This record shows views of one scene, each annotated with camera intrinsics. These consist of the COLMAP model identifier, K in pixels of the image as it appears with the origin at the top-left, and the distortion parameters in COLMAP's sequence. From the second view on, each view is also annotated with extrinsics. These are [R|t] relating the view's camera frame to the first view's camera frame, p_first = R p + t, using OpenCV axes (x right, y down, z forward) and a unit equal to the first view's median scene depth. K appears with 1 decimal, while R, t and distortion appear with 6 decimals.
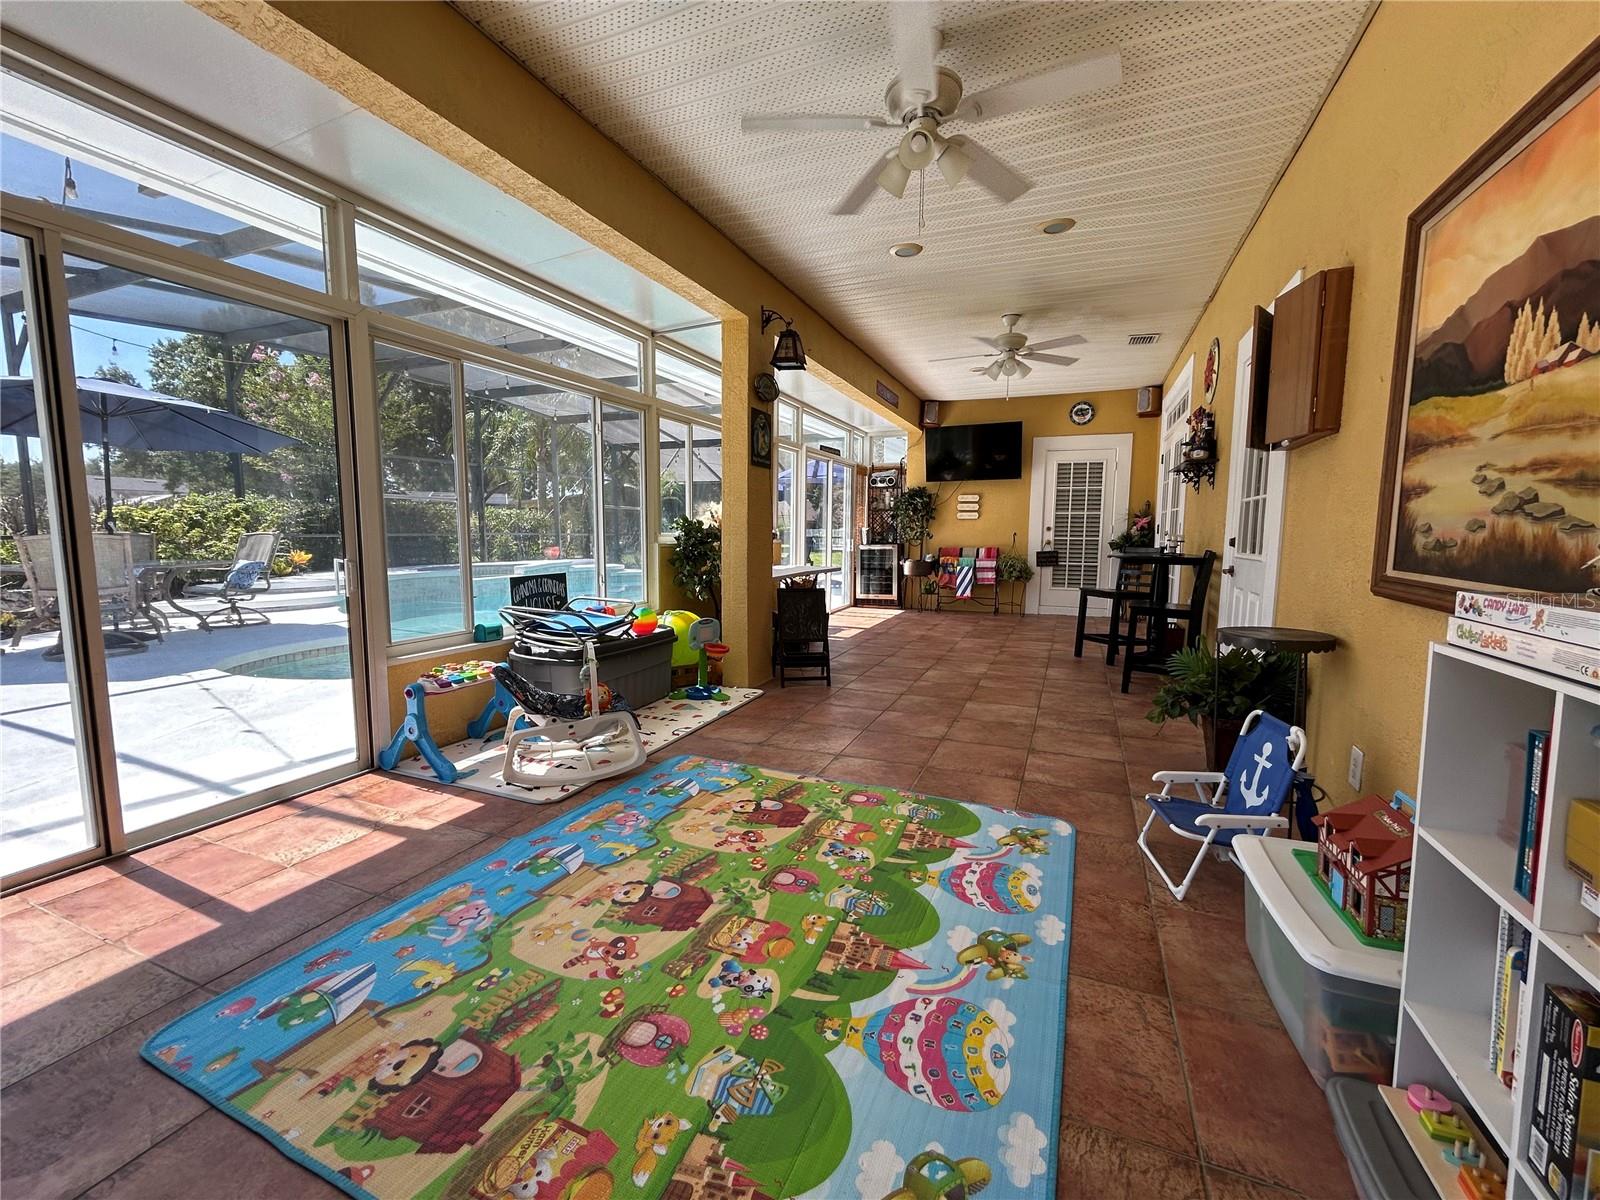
lens RADIAL K [[653.4, 0, 800.0], [0, 653.4, 600.0], [0, 0, 1]] dist [0.000771, 0.000296]
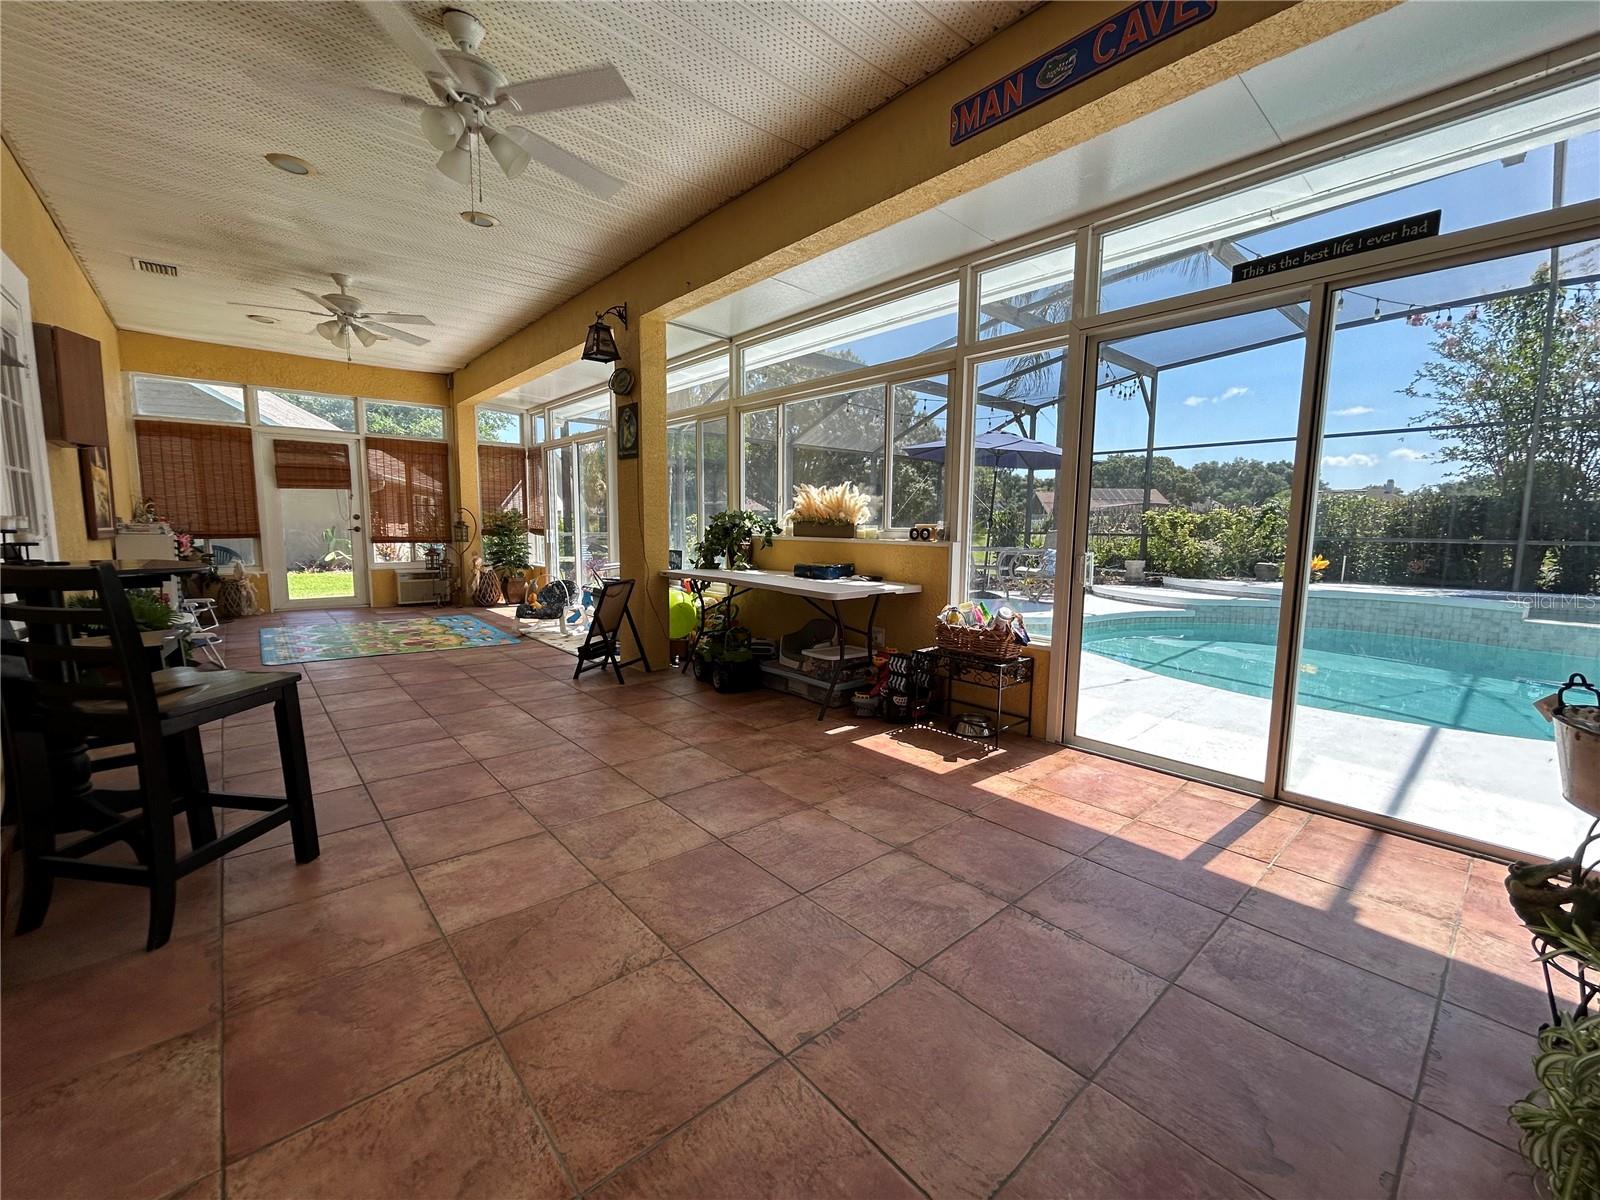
lens RADIAL K [[607.1, 0, 801.0], [0, 607.1, 581.0], [0, 0, 1]] dist [-0.001944, -0.000217]
pose [[-0.397133, 0.085549, -0.913765, 0.463245], [-0.107509, 0.984455, 0.138892, -0.104600], [0.911442, 0.153397, -0.381763, 1.013193]]
